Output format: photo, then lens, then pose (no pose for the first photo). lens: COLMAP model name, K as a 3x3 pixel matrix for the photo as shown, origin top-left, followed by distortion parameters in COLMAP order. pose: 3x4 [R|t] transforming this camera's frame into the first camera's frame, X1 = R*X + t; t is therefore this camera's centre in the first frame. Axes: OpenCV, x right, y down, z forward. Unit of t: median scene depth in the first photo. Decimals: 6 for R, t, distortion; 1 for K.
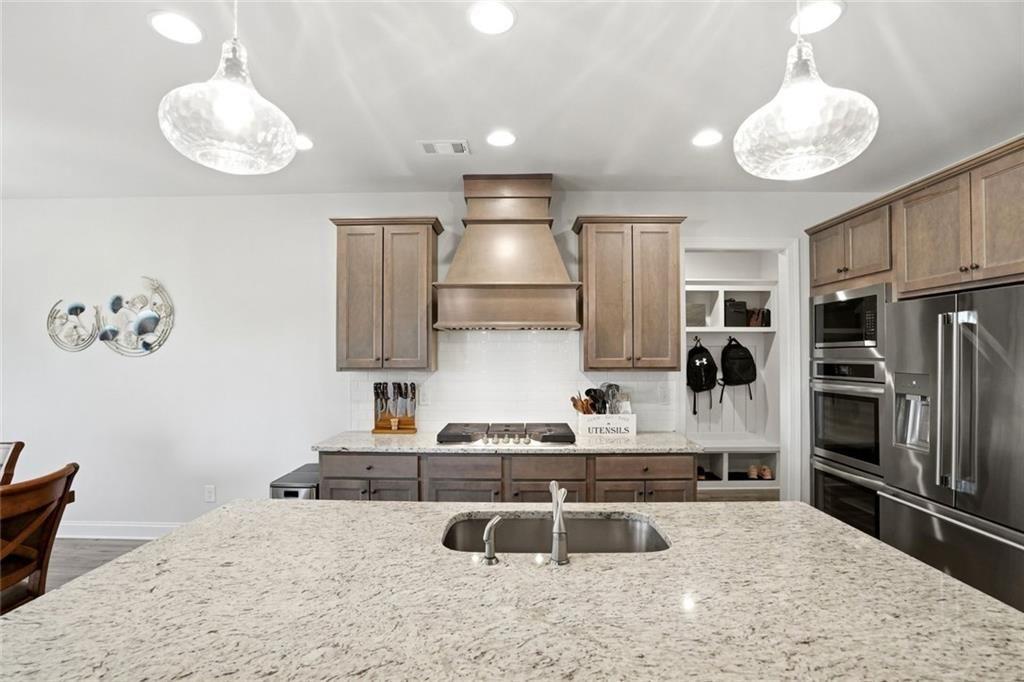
lens RADIAL K [[478.3, 0, 511.3], [0, 478.3, 349.1], [0, 0, 1]] dist [-0.054395, 0.019598]
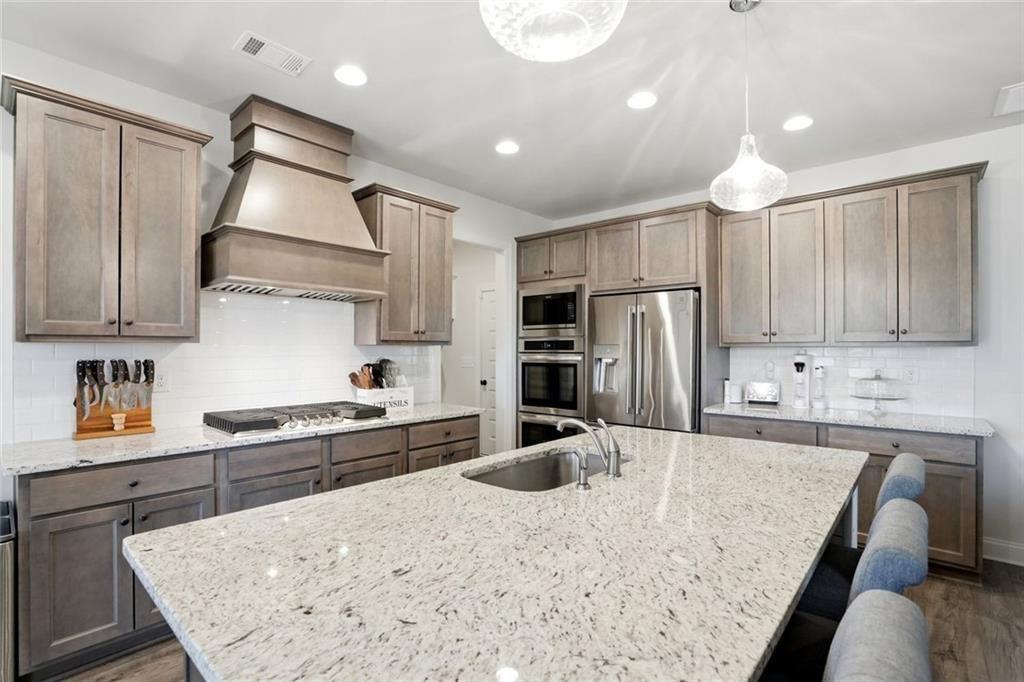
lens RADIAL K [[478.3, 0, 511.3], [0, 478.3, 349.1], [0, 0, 1]] dist [-0.054395, 0.019598]
pose [[0.652191, 0.003347, 0.758047, -0.410803], [-0.012142, 0.999908, 0.006031, 0.047950], [-0.757957, -0.013137, 0.652172, 0.164569]]
